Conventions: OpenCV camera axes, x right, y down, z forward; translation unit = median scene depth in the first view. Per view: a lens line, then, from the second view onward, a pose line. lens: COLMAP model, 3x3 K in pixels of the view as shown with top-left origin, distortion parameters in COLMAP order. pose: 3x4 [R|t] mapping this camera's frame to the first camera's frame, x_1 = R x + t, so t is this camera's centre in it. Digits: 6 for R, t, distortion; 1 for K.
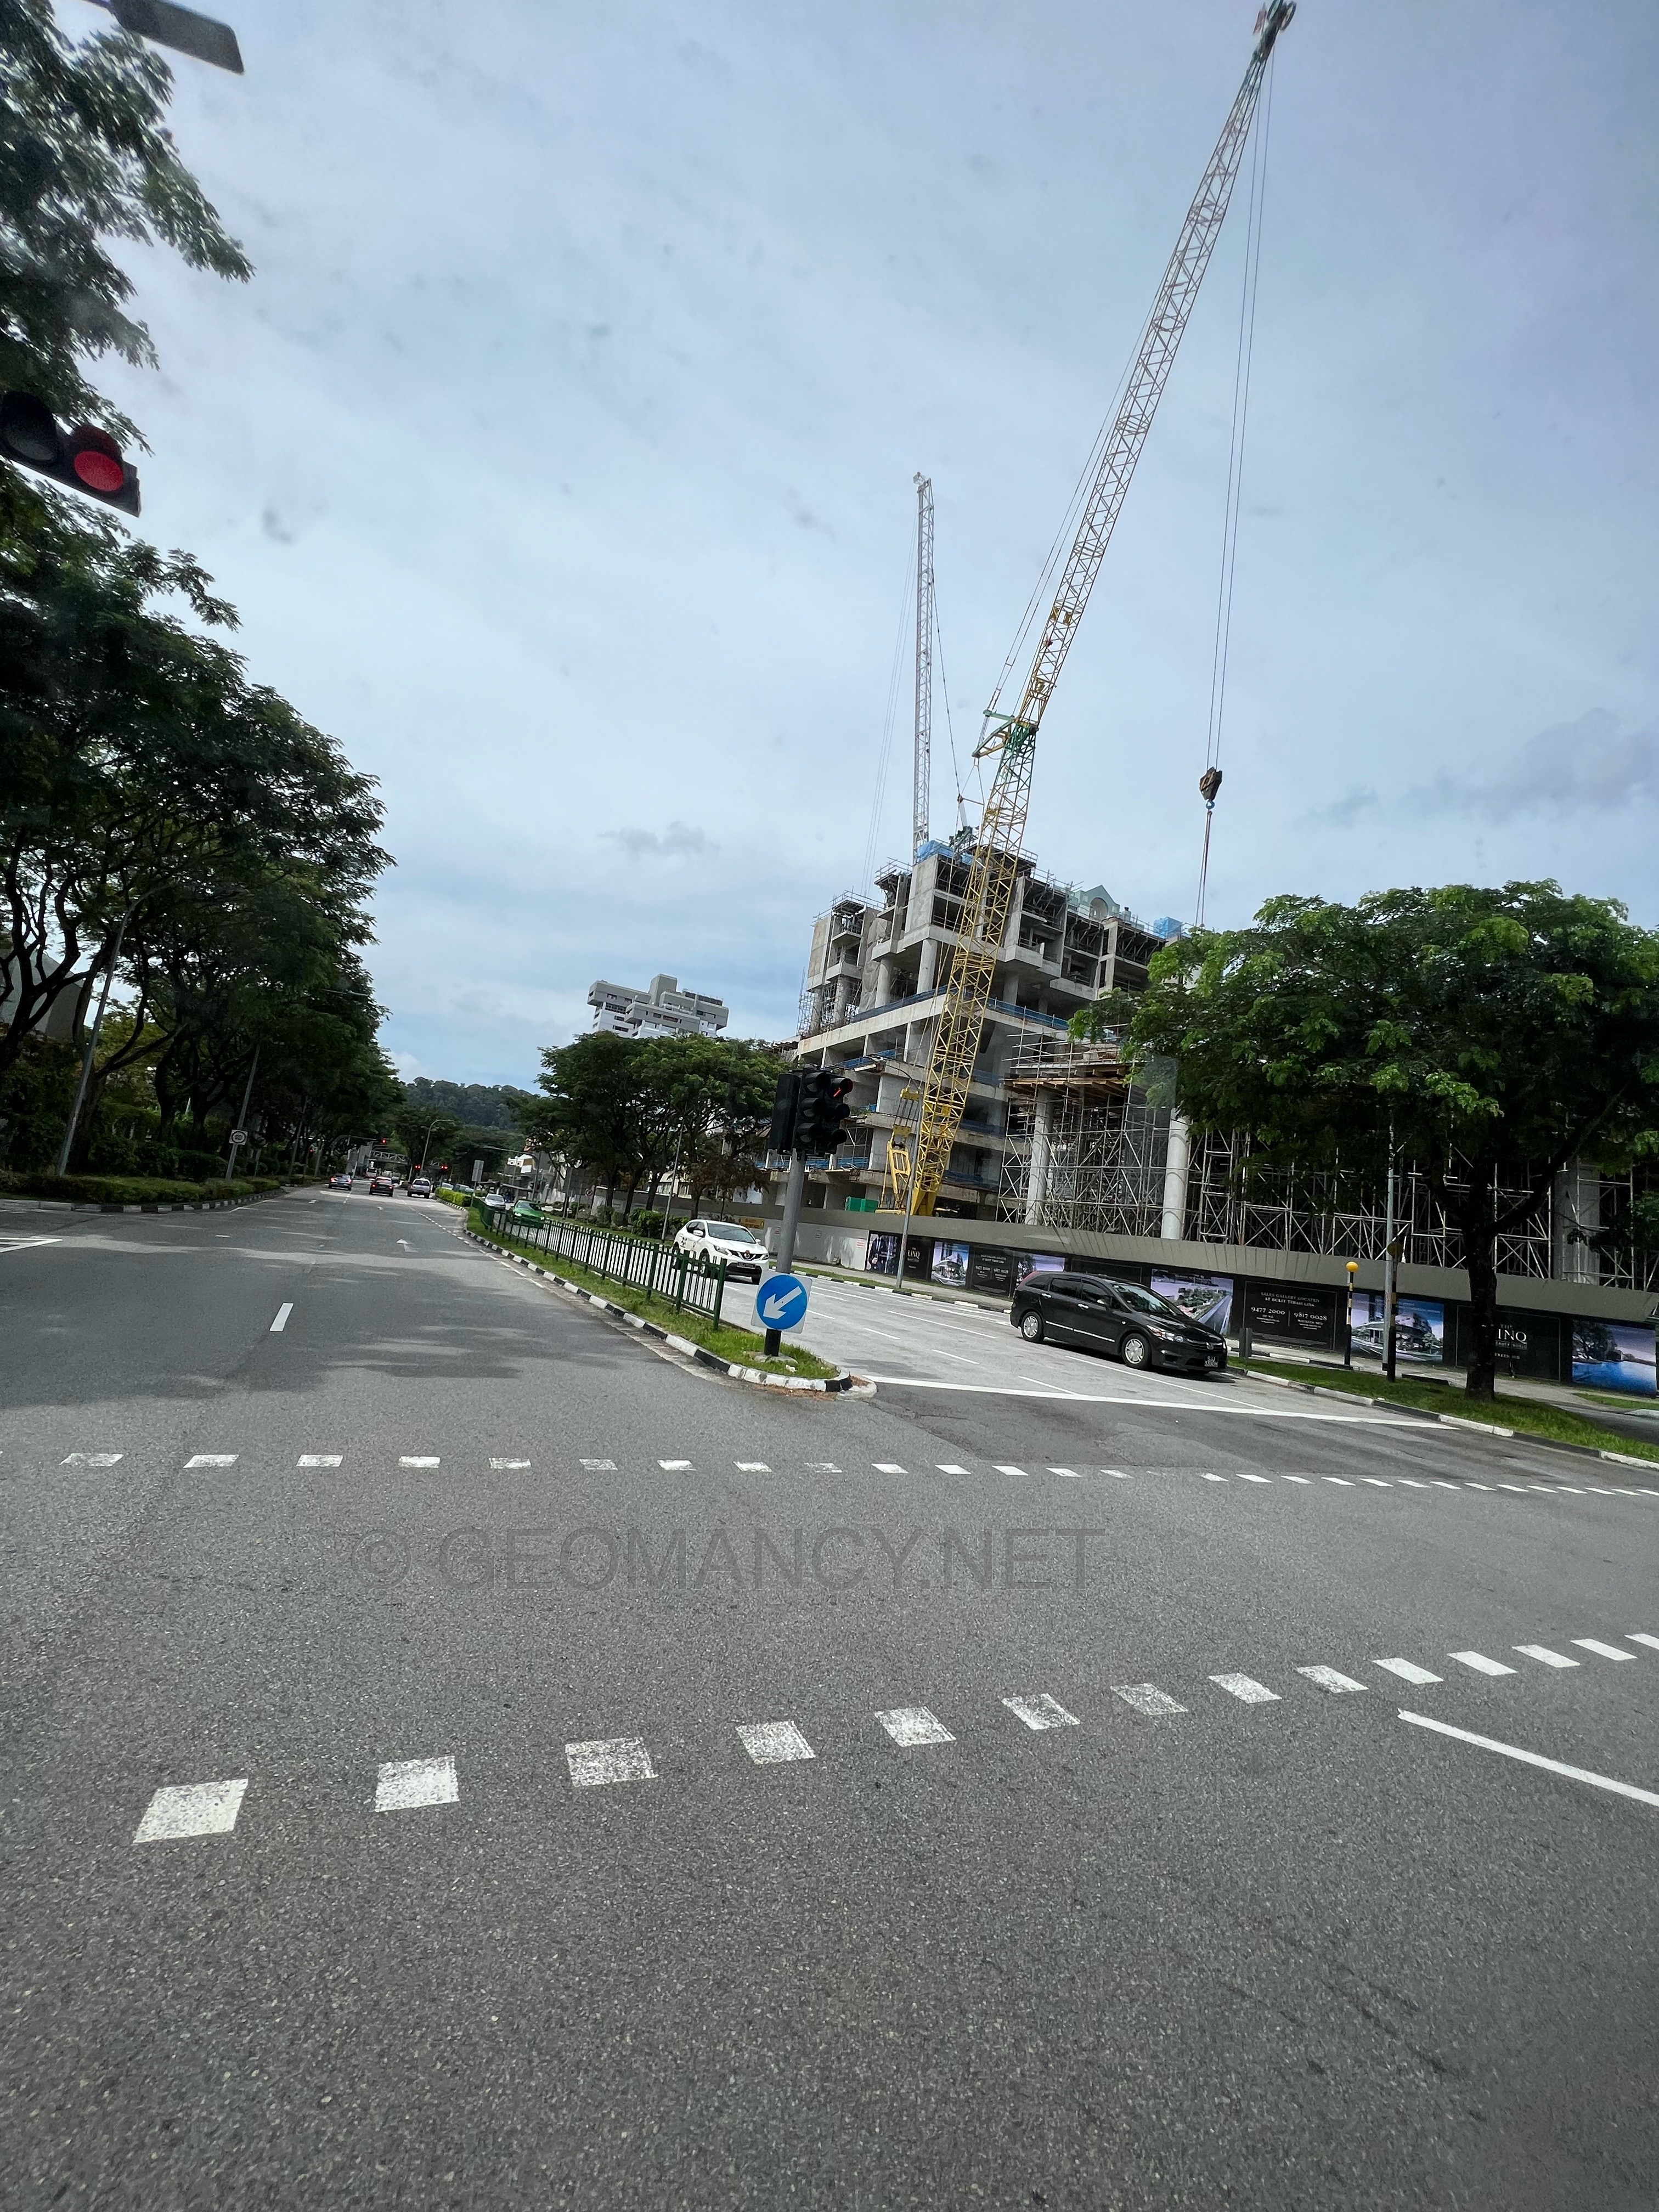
lens RADIAL K [[894.0, 0, 829.5], [0, 894.0, 1106.0], [0, 0, 1]] dist [0.001754, -0.000654]
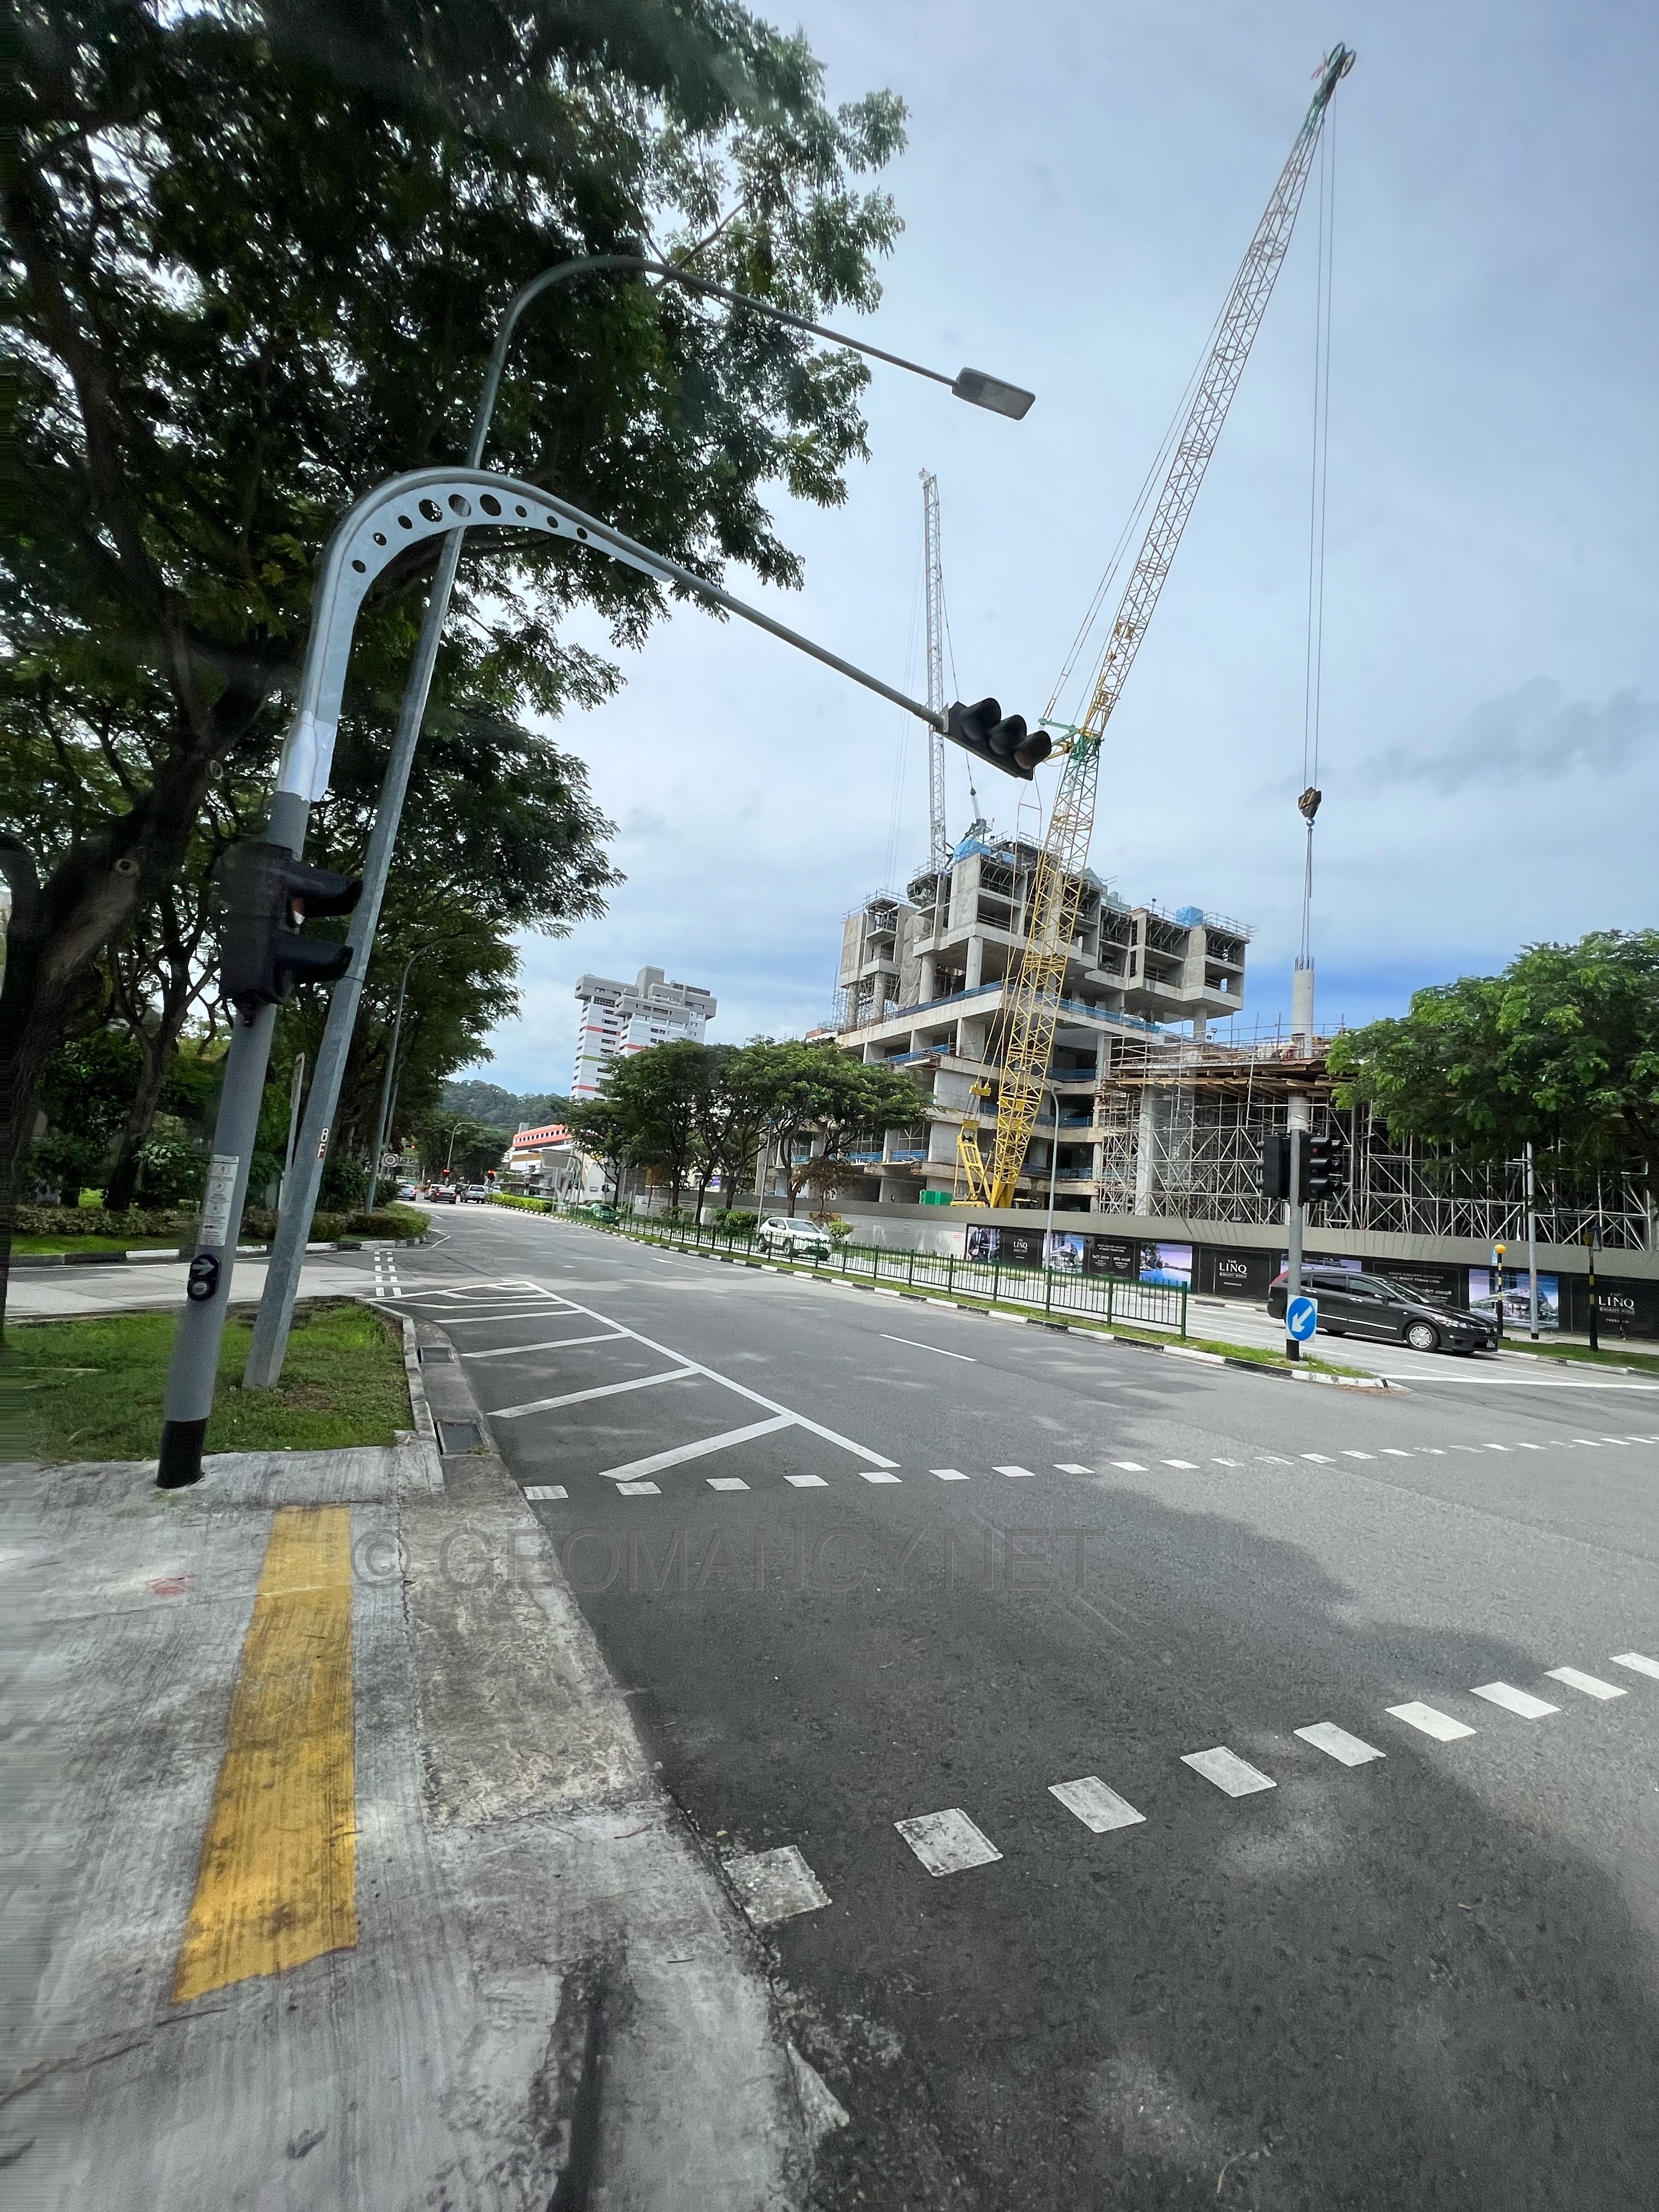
lens RADIAL K [[896.3, 0, 829.5], [0, 896.3, 1106.0], [0, 0, 1]] dist [-0.001370, 0.000756]
pose [[0.998745, -0.033618, 0.037126, -0.101231], [0.032890, 0.999258, 0.020033, -0.017308], [-0.037772, -0.018787, 0.999110, -0.031887]]
